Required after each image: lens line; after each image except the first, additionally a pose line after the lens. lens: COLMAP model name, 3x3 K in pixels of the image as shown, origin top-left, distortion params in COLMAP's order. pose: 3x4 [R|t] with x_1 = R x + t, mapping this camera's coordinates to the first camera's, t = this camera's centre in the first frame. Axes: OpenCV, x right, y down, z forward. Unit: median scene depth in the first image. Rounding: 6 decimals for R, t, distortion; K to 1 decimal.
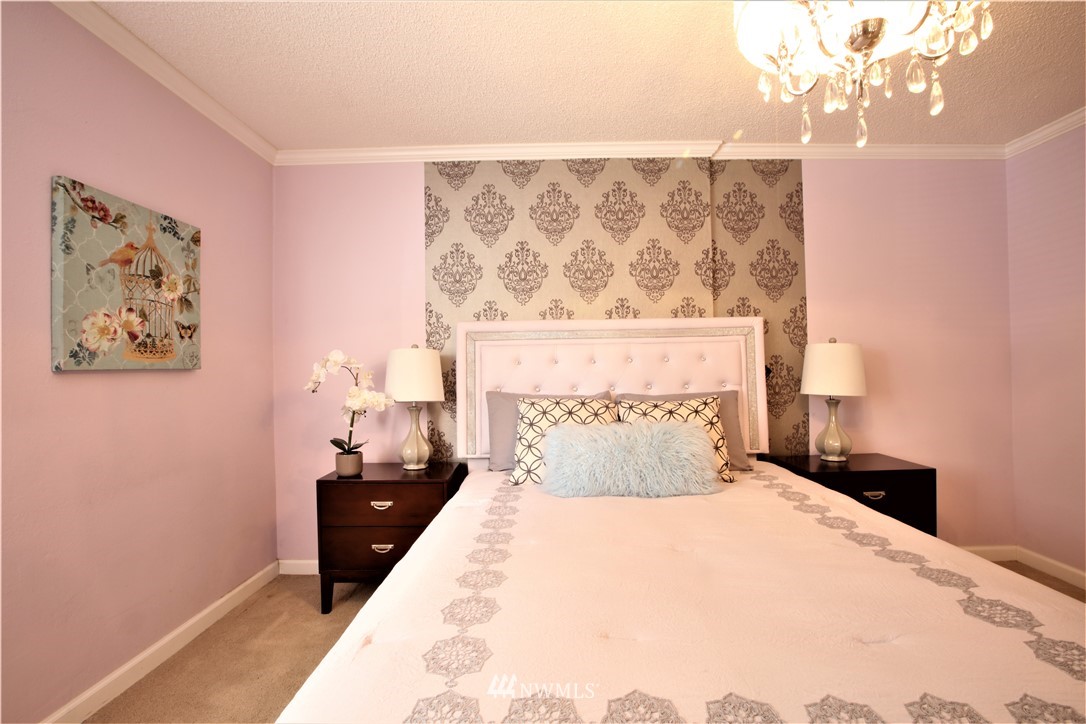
lens RADIAL K [[492.0, 0, 546.5], [0, 492.0, 362.2], [0, 0, 1]] dist [-0.061630, 0.022463]
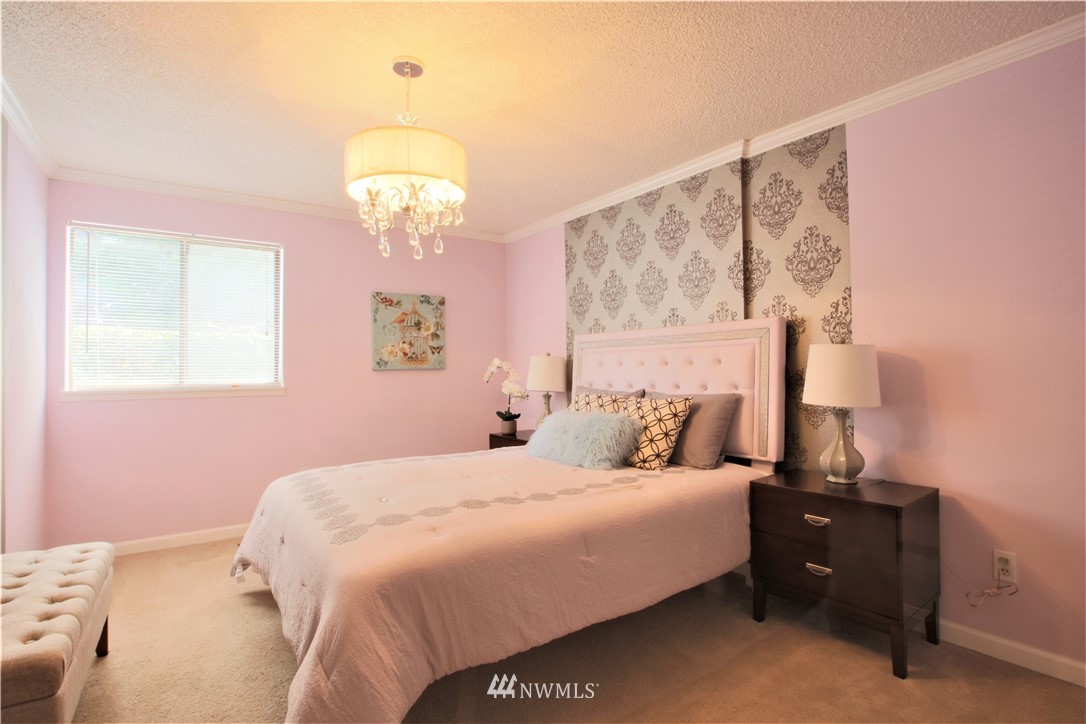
lens RADIAL K [[537.2, 0, 556.4], [0, 537.2, 357.6], [0, 0, 1]] dist [-0.035388, -0.000070]
pose [[0.599474, -0.006918, -0.800364, 0.982321], [0.011388, 0.999935, -0.000113, -0.019185], [0.800313, -0.009047, 0.599514, 0.041777]]
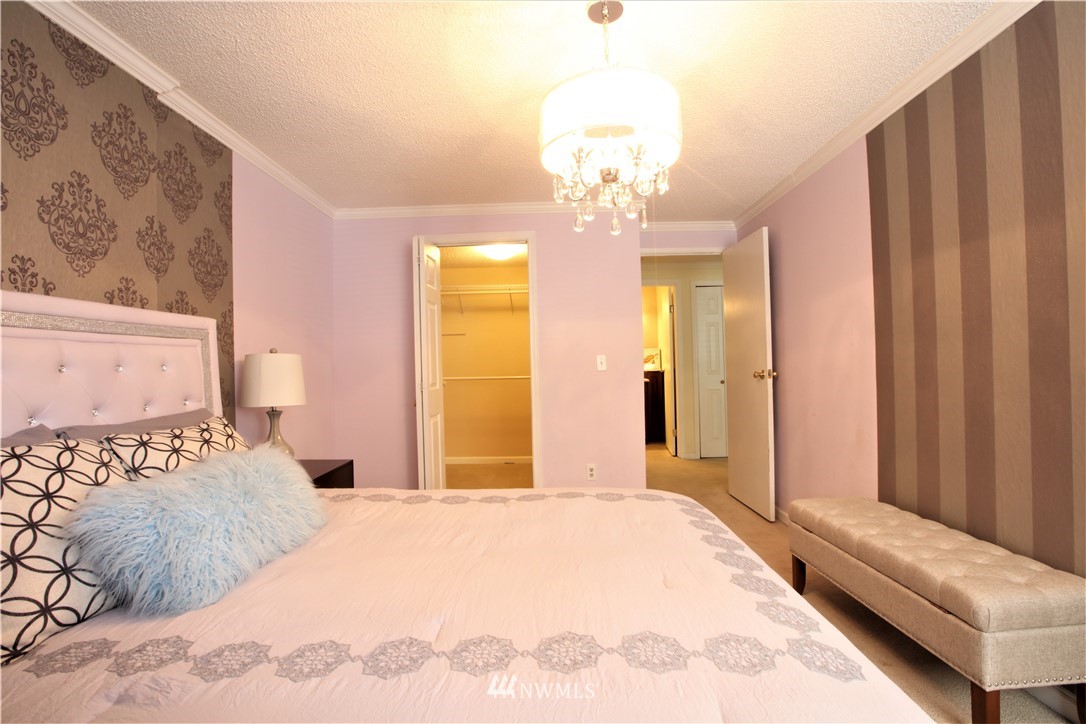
lens RADIAL K [[492.0, 0, 546.5], [0, 492.0, 362.2], [0, 0, 1]] dist [-0.061630, 0.022463]
pose [[0.009861, 0.023604, 0.999673, -0.364180], [0.014115, 0.999618, -0.023742, 0.008826], [-0.999852, 0.014345, 0.009524, 0.411103]]
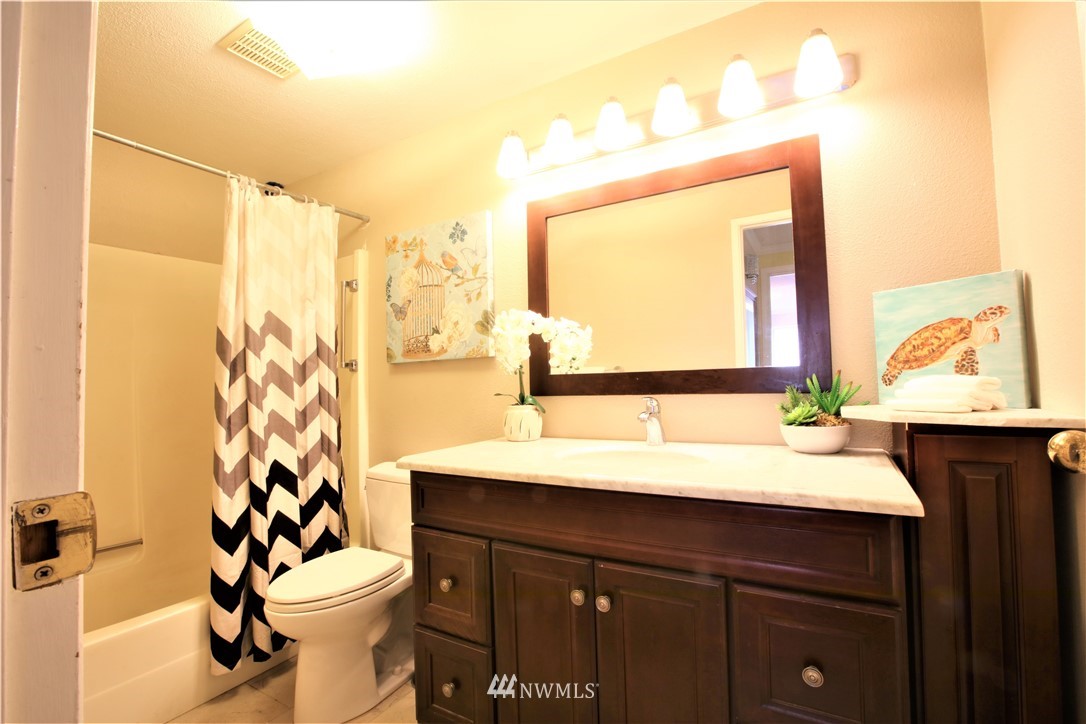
lens RADIAL K [[492.0, 0, 546.5], [0, 492.0, 362.2], [0, 0, 1]] dist [-0.061630, 0.022463]
pose [[0.500578, 0.036808, 0.864908, 1.939309], [0.009966, 0.998784, -0.048273, -0.033576], [-0.865634, 0.032784, 0.499603, -0.071475]]
